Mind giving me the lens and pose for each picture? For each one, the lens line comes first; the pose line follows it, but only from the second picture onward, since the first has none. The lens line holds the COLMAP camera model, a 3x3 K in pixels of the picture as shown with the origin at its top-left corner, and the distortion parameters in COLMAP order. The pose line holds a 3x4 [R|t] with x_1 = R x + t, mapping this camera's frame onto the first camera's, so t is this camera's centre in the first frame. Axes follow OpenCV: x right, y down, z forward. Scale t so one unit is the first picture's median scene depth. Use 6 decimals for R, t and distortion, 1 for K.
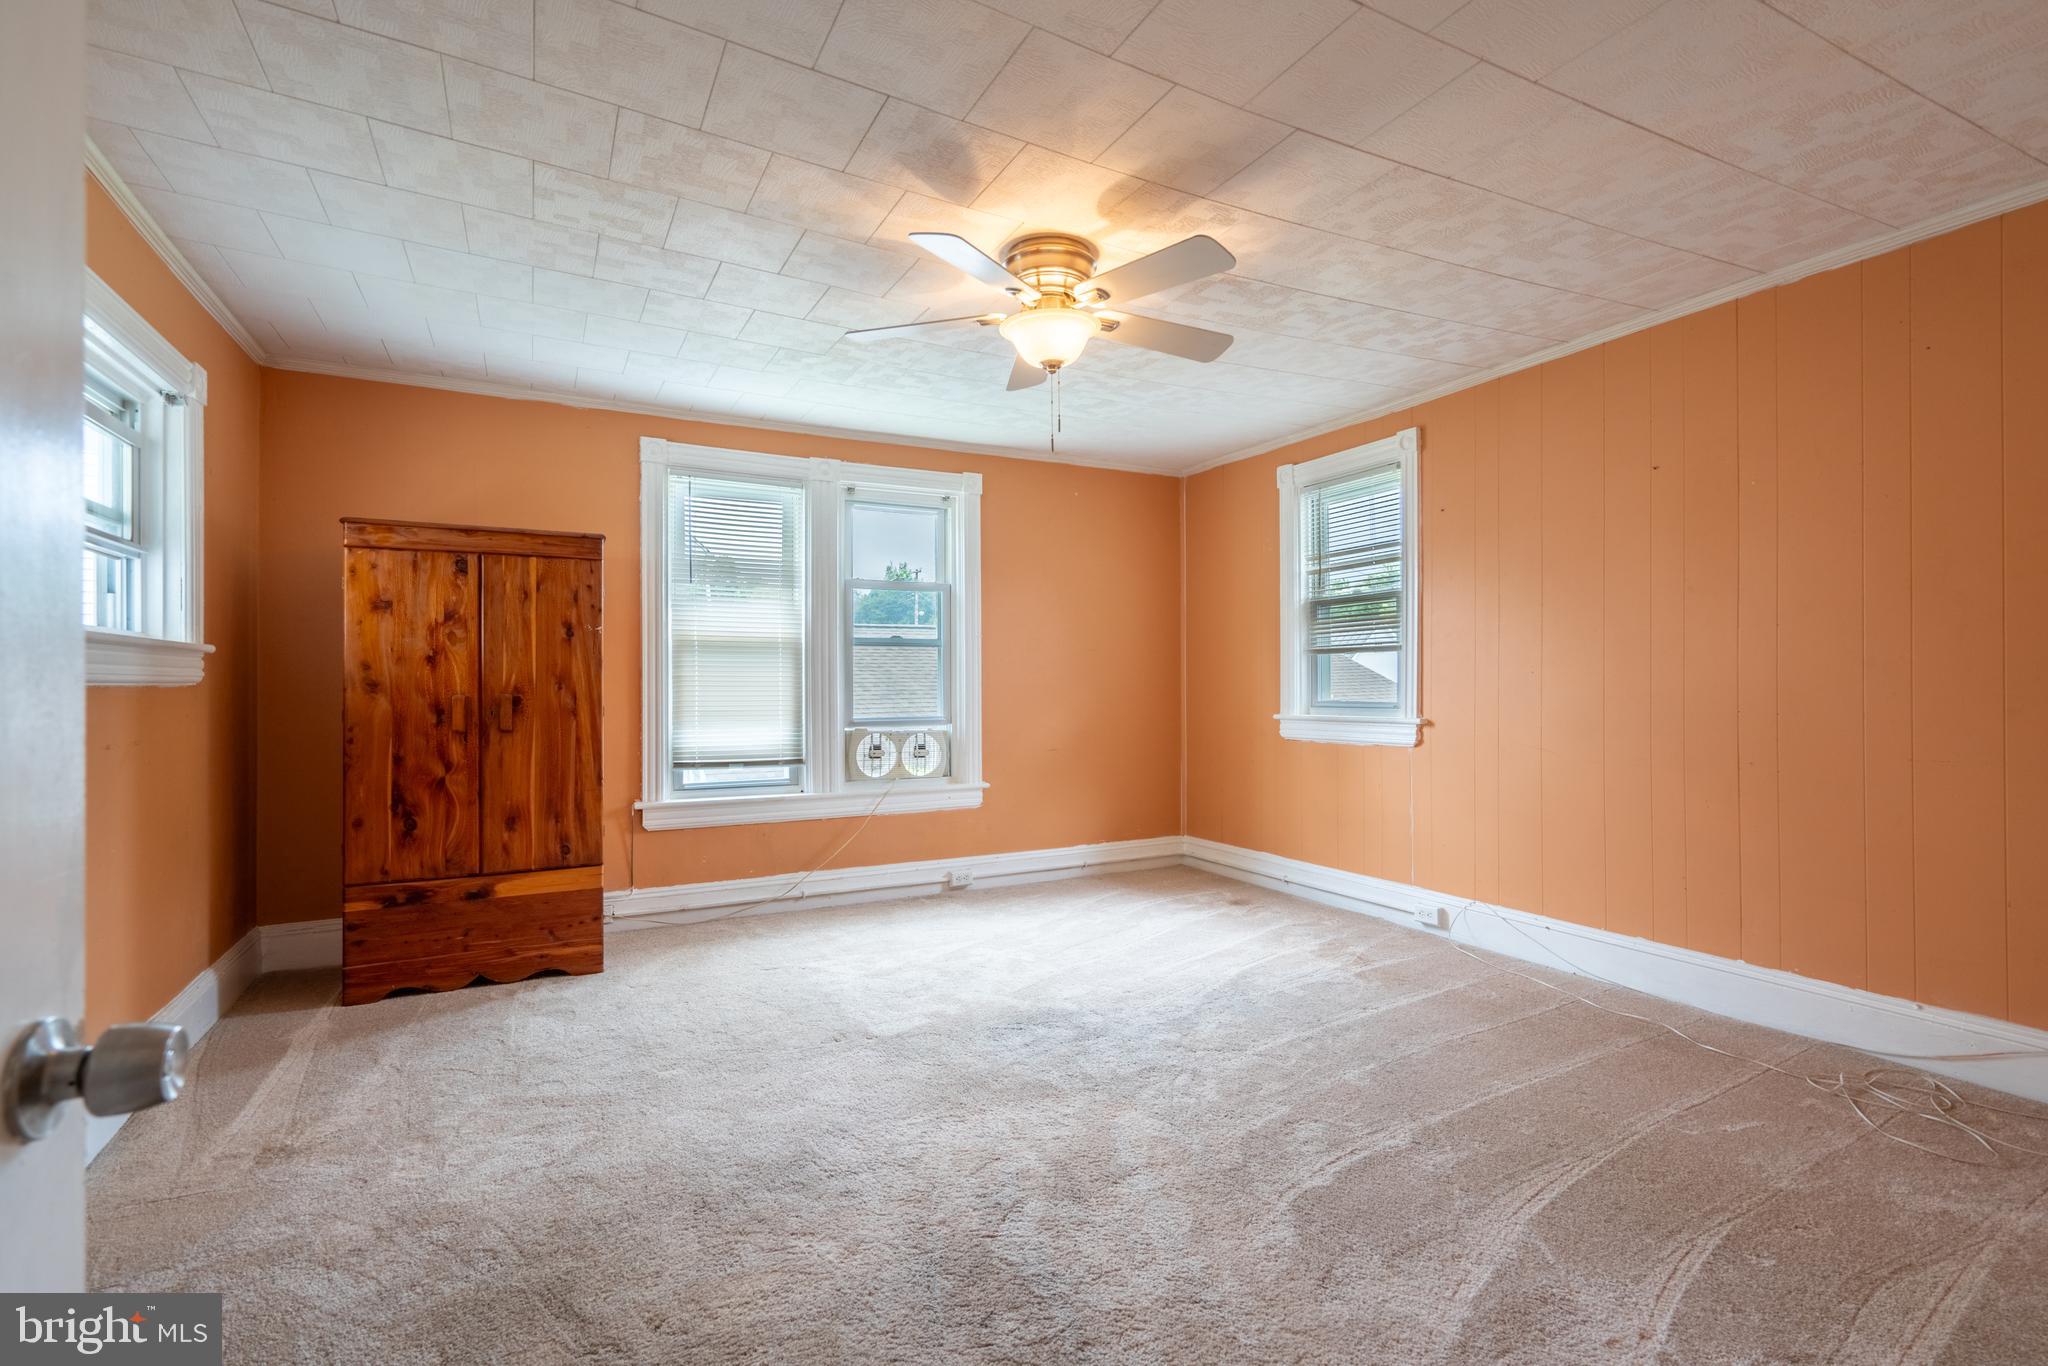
lens RADIAL K [[925.2, 0, 1021.6], [0, 925.2, 685.3], [0, 0, 1]] dist [-0.010955, 0.005912]
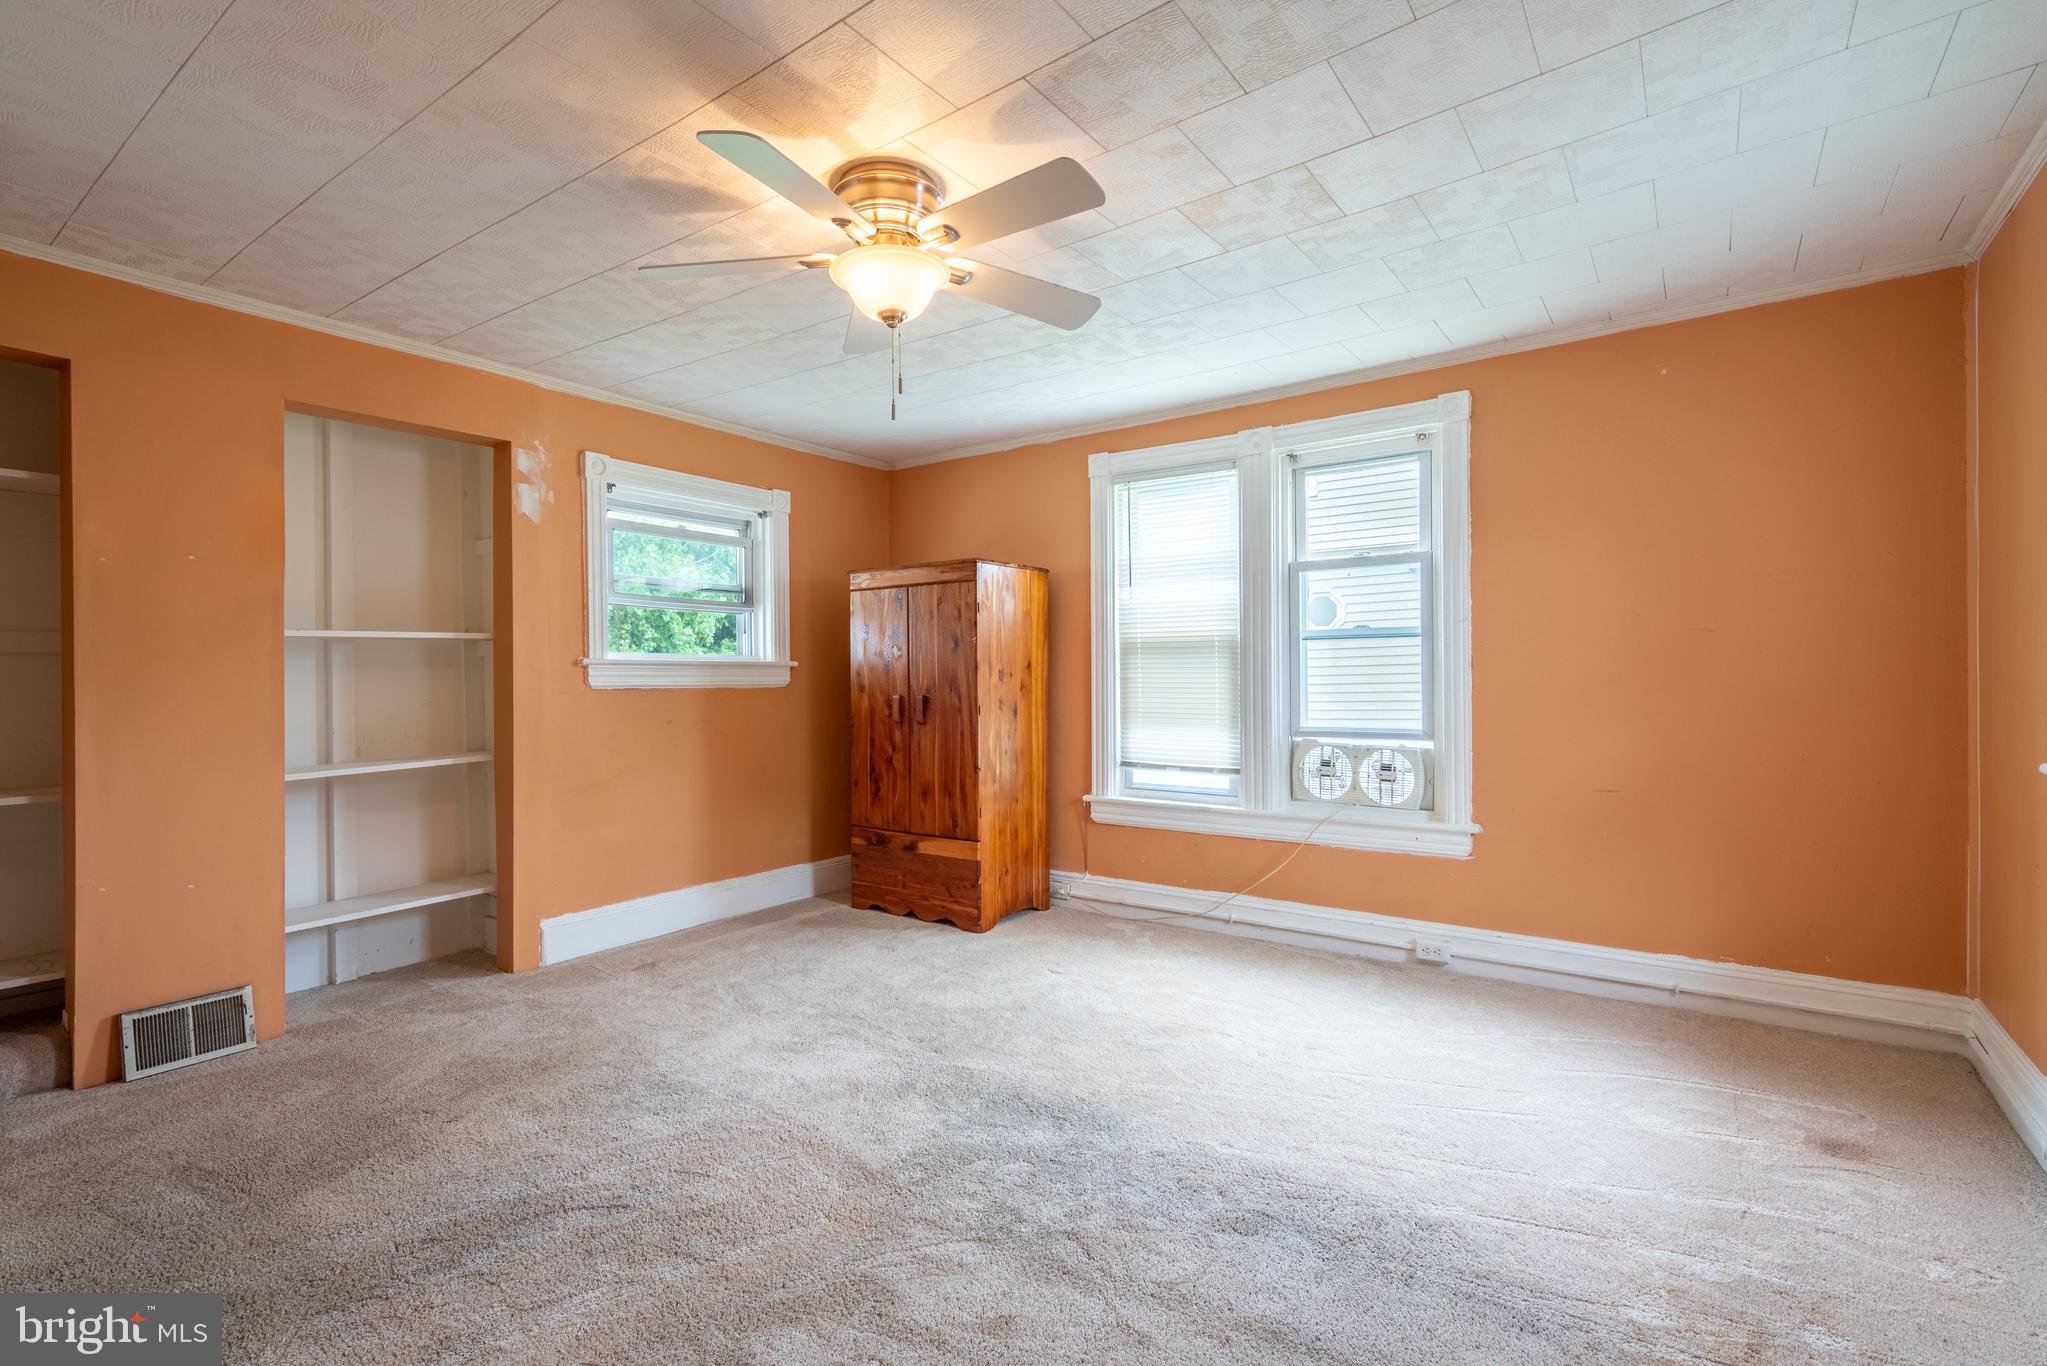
lens RADIAL K [[924.8, 0, 1026.6], [0, 924.8, 687.5], [0, 0, 1]] dist [-0.010955, 0.005912]
pose [[0.443573, 0.007160, -0.896210, 0.520115], [0.001986, 0.999958, 0.008972, -0.008818], [0.896236, -0.005760, 0.443540, 0.451309]]
